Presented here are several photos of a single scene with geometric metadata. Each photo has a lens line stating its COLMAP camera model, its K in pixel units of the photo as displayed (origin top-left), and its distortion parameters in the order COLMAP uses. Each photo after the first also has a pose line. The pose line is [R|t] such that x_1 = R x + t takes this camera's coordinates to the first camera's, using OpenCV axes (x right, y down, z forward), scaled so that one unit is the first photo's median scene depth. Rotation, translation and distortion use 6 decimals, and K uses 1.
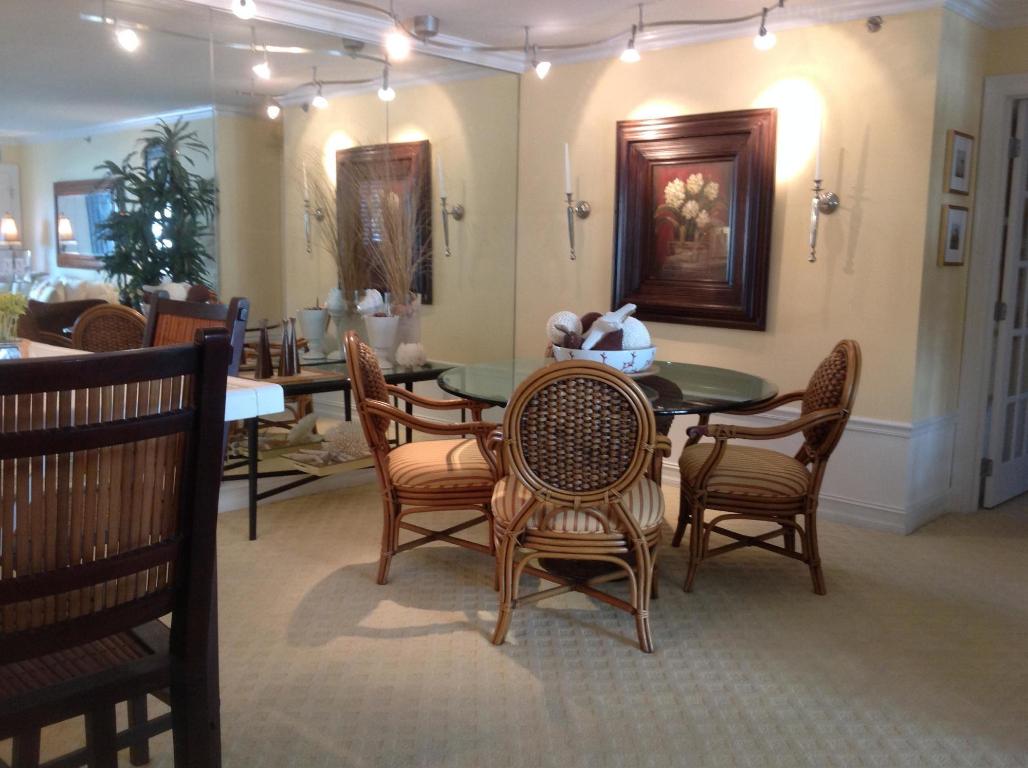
lens RADIAL K [[993.8, 0, 494.5], [0, 993.8, 378.2], [0, 0, 1]] dist [0.169794, -0.362517]
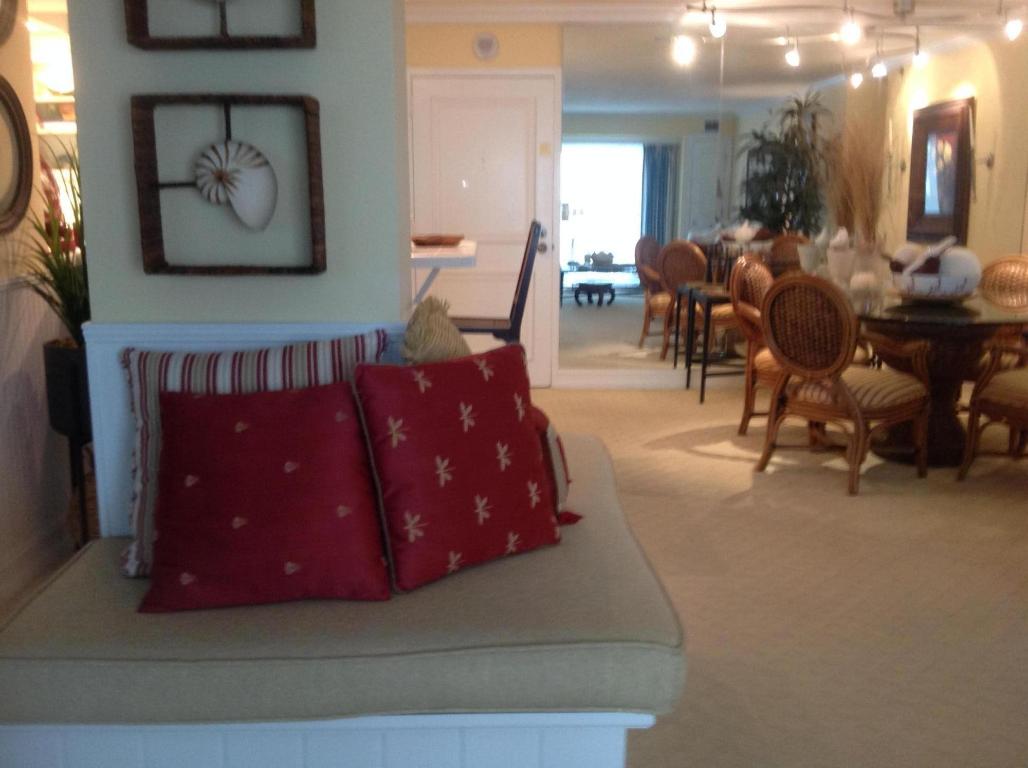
lens RADIAL K [[993.8, 0, 494.5], [0, 993.8, 378.2], [0, 0, 1]] dist [0.169794, -0.362517]
pose [[0.708033, 0.116943, -0.696429, 0.359460], [-0.090007, 0.993094, 0.075251, 0.029247], [0.700419, 0.009403, 0.713669, -0.131804]]
